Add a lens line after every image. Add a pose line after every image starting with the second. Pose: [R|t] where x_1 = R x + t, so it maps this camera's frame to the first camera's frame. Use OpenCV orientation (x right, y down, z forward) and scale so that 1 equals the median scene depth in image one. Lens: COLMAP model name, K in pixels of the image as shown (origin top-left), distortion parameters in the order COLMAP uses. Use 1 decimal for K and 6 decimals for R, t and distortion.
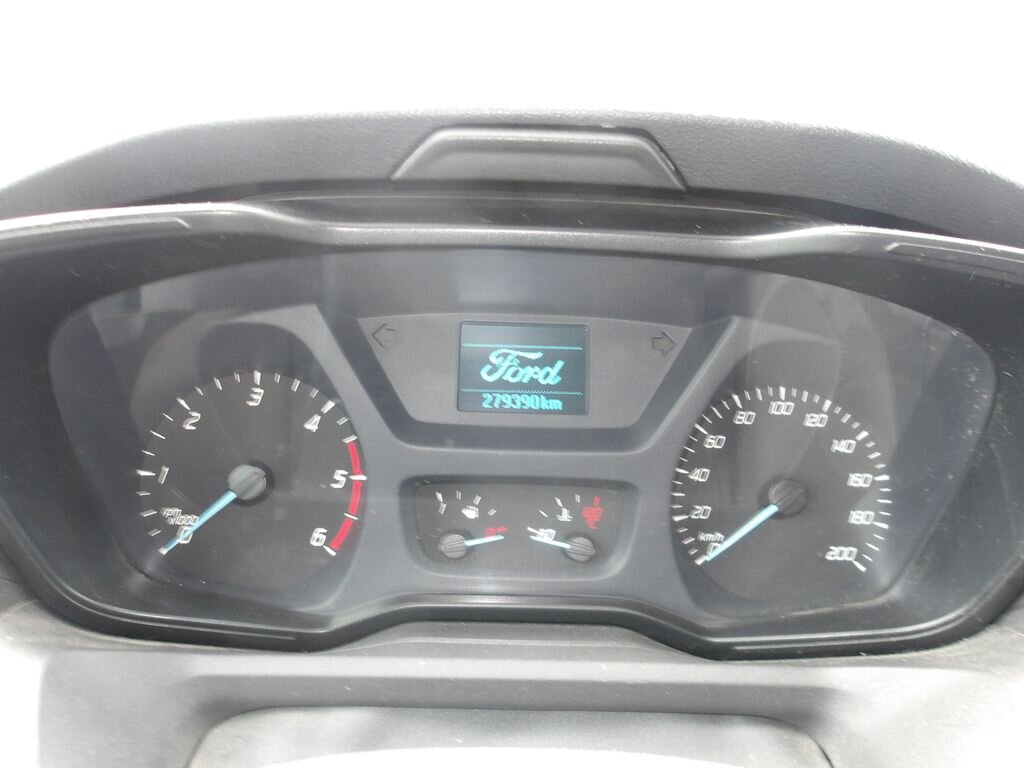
lens RADIAL K [[852.8, 0, 506.4], [0, 852.8, 378.7], [0, 0, 1]] dist [0.020251, -0.008022]
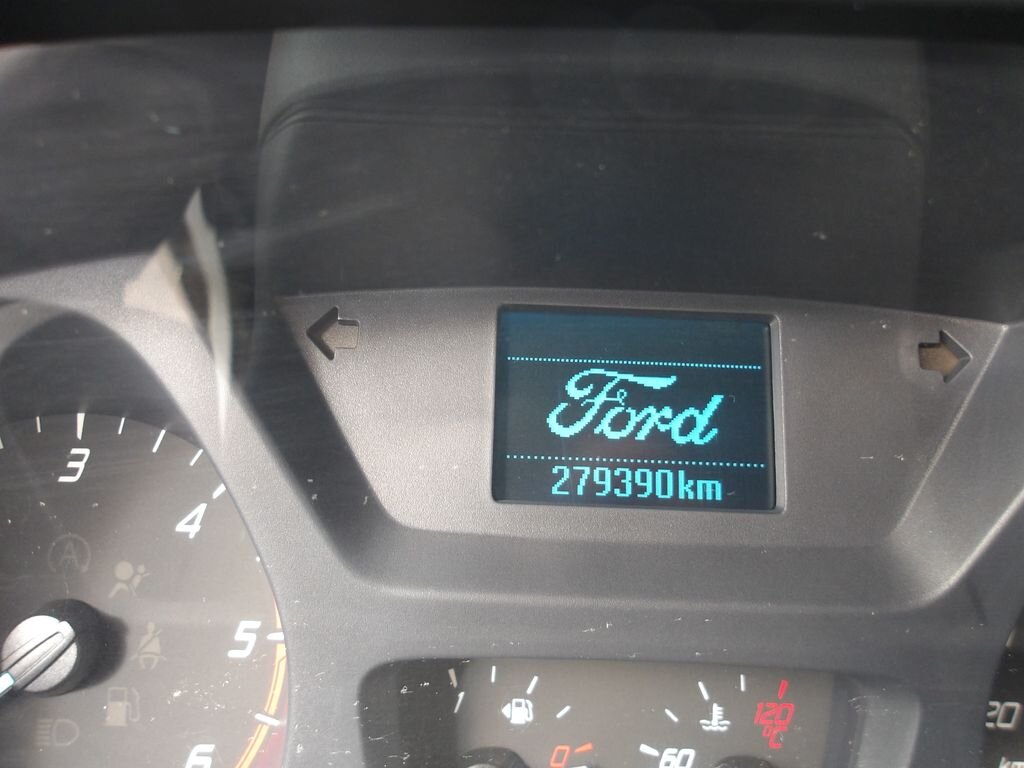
lens RADIAL K [[852.8, 0, 506.4], [0, 852.8, 378.7], [0, 0, 1]] dist [0.020251, -0.008022]
pose [[0.999974, 0.006902, 0.002056, -0.052407], [-0.006822, 0.999310, -0.036501, -0.011624], [-0.002307, 0.036486, 0.999331, 0.536963]]
